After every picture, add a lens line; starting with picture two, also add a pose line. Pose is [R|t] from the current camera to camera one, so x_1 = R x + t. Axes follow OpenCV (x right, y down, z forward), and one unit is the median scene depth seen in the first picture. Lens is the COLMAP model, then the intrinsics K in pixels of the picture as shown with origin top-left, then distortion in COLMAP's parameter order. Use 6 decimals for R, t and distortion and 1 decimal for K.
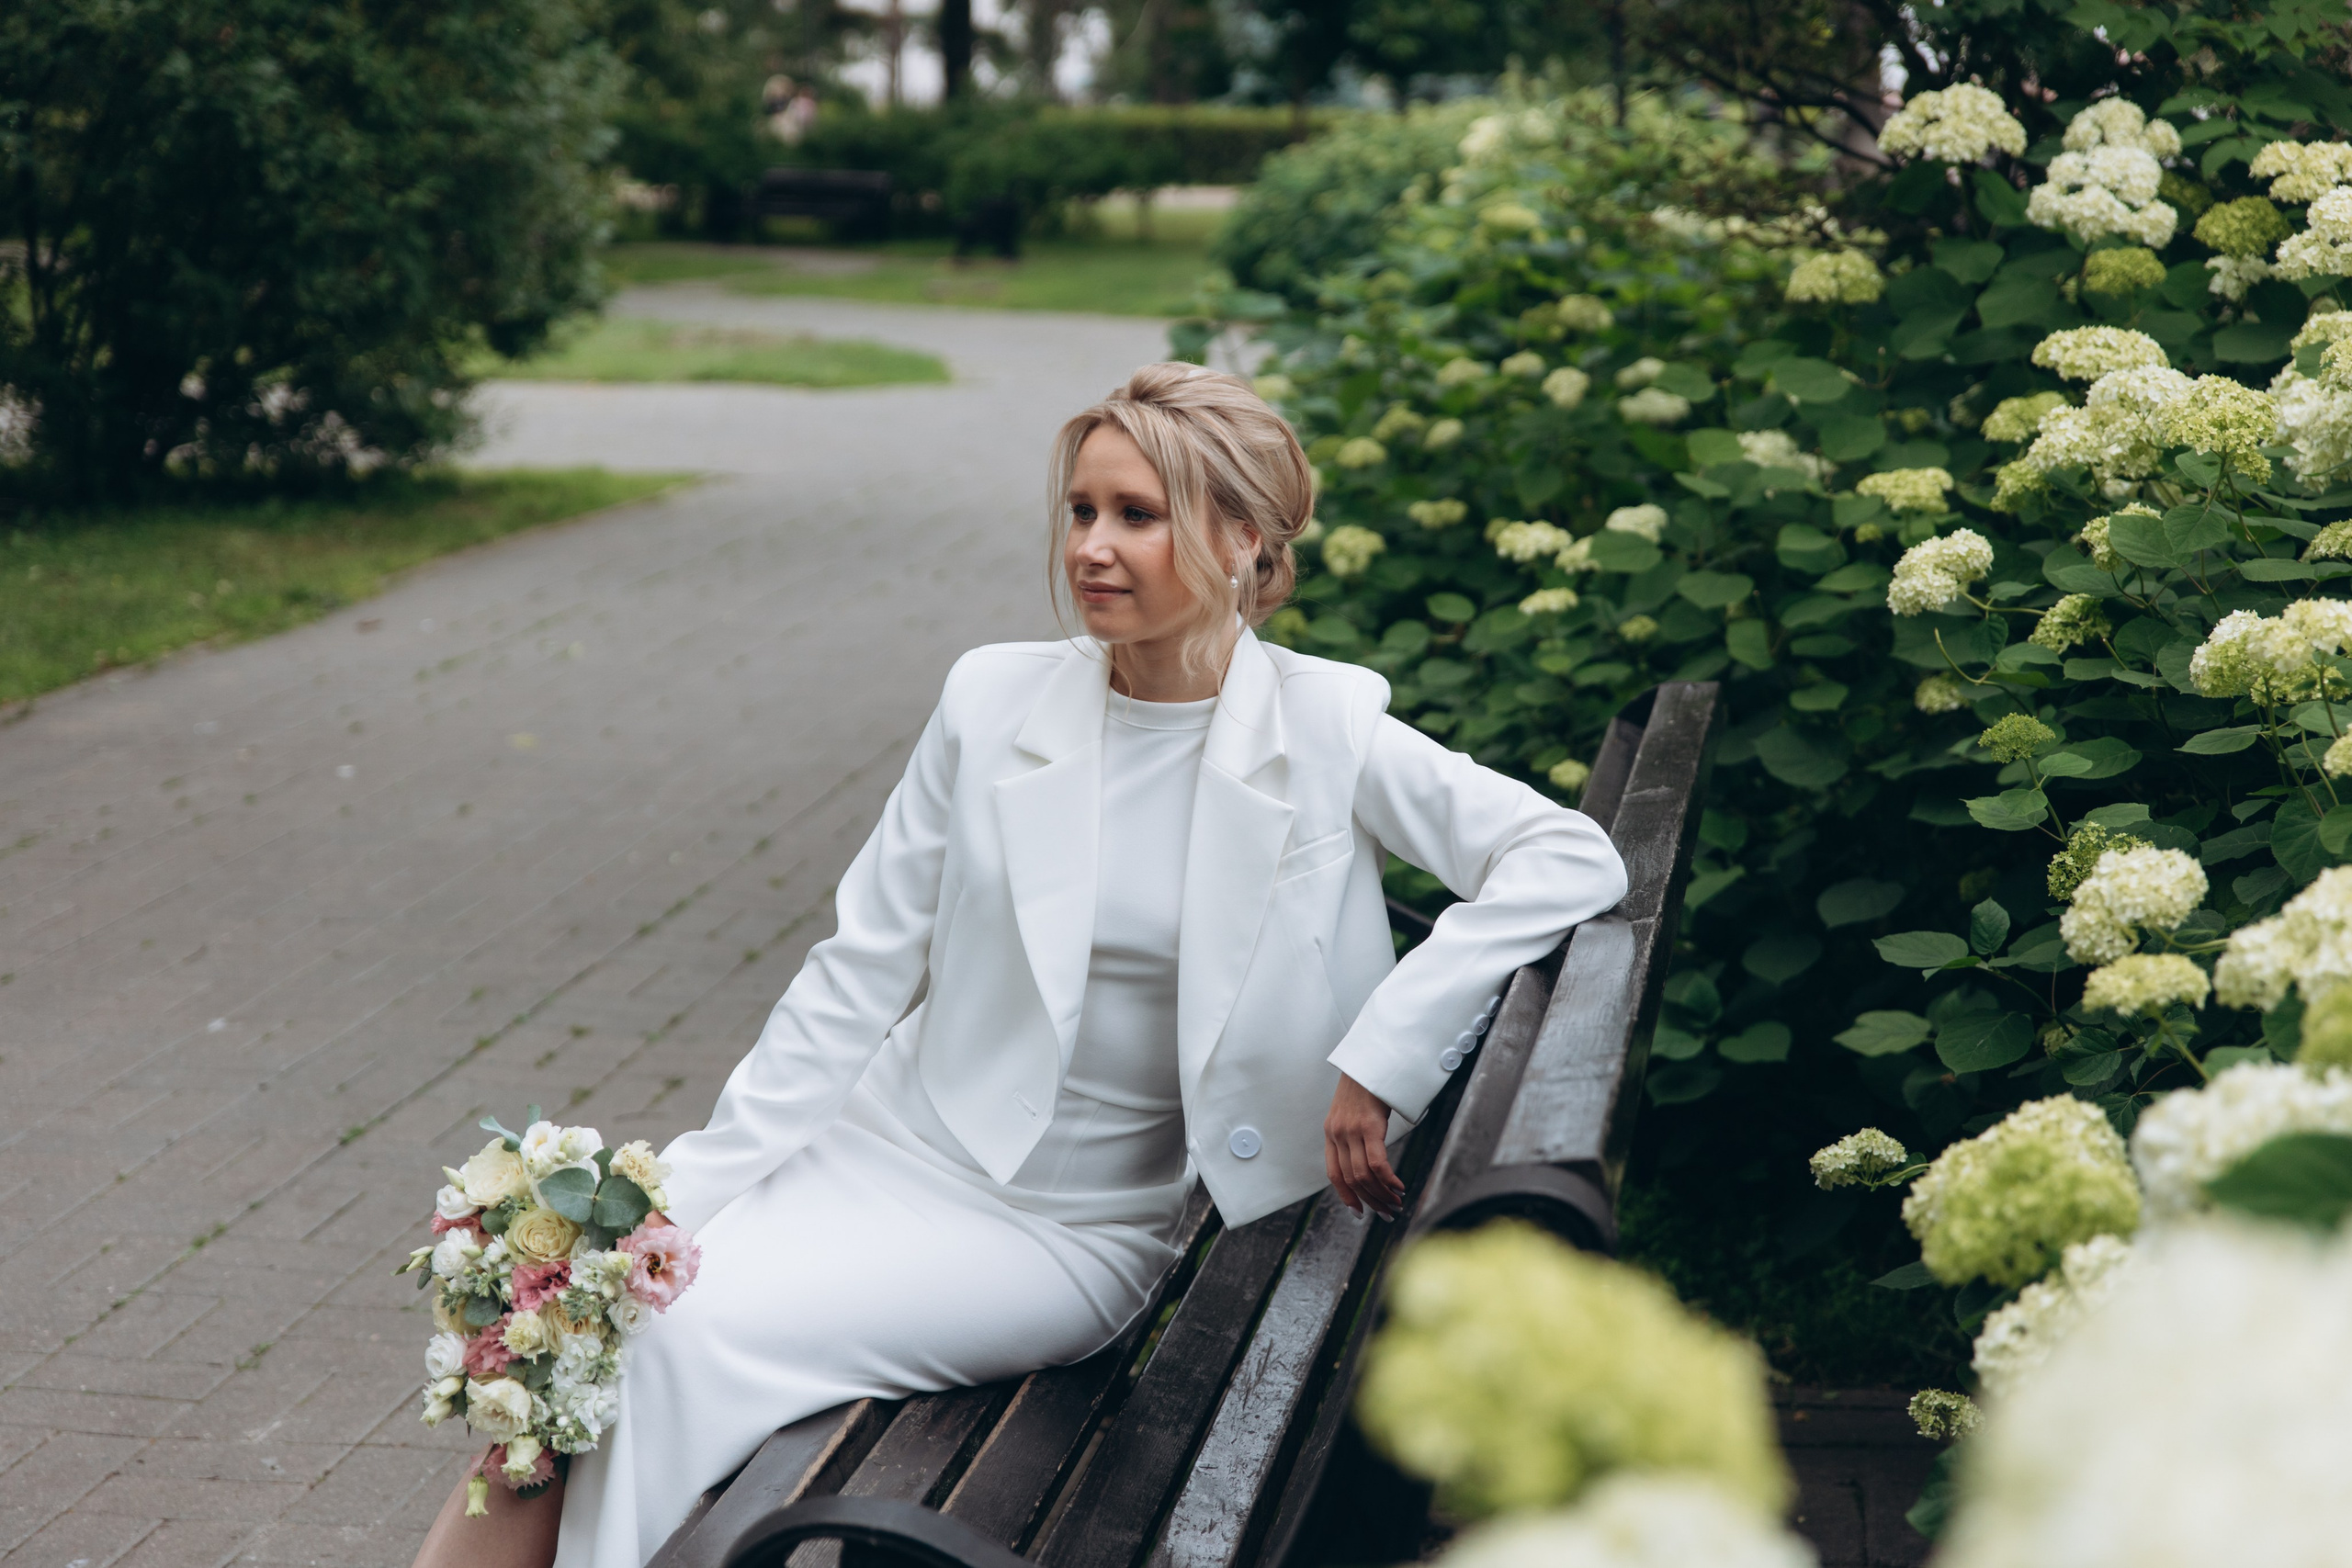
lens RADIAL K [[3650.6, 0, 1176.0], [0, 3650.6, 784.0], [0, 0, 1]] dist [0.024524, -0.041512]
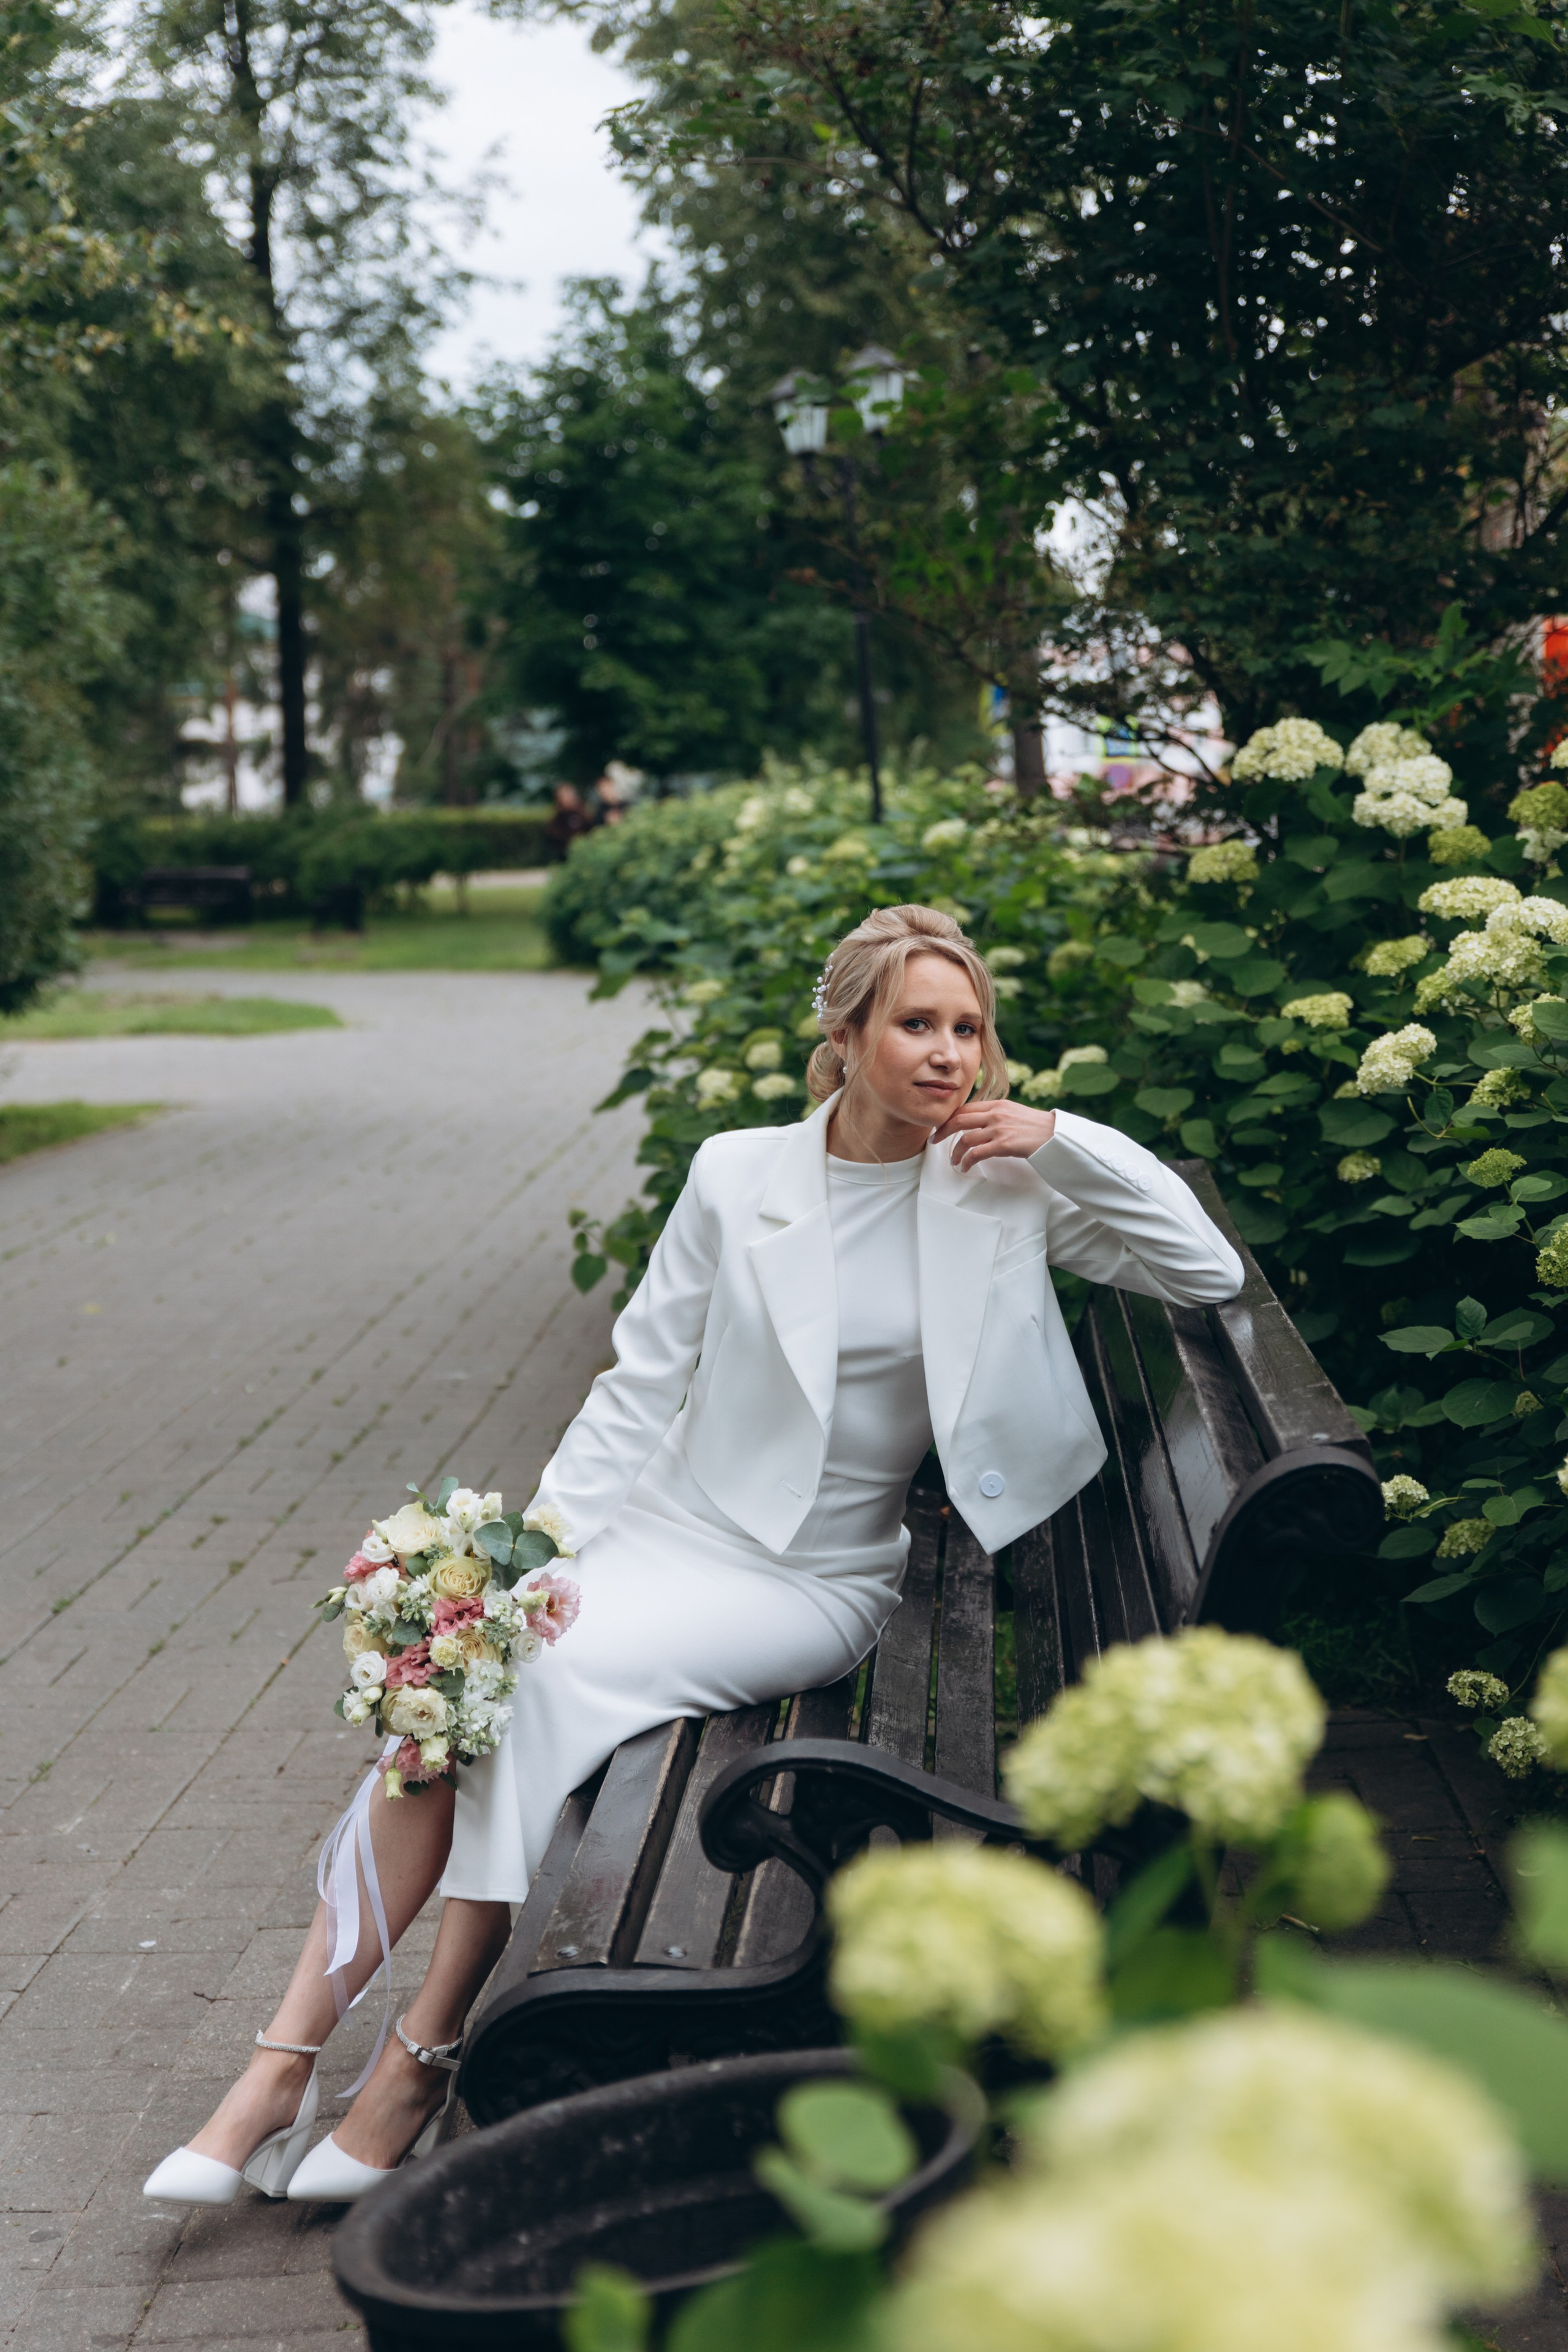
lens RADIAL K [[3060.0, 0, 579.0], [0, 3060.0, 1209.1], [0, 0, 1]] dist [0.020334, 0.067589]
pose [[0.995502, -0.048241, 0.081541, -0.125440], [0.053311, 0.996701, -0.061191, 0.034115], [-0.078320, 0.065263, 0.994790, -0.051099]]
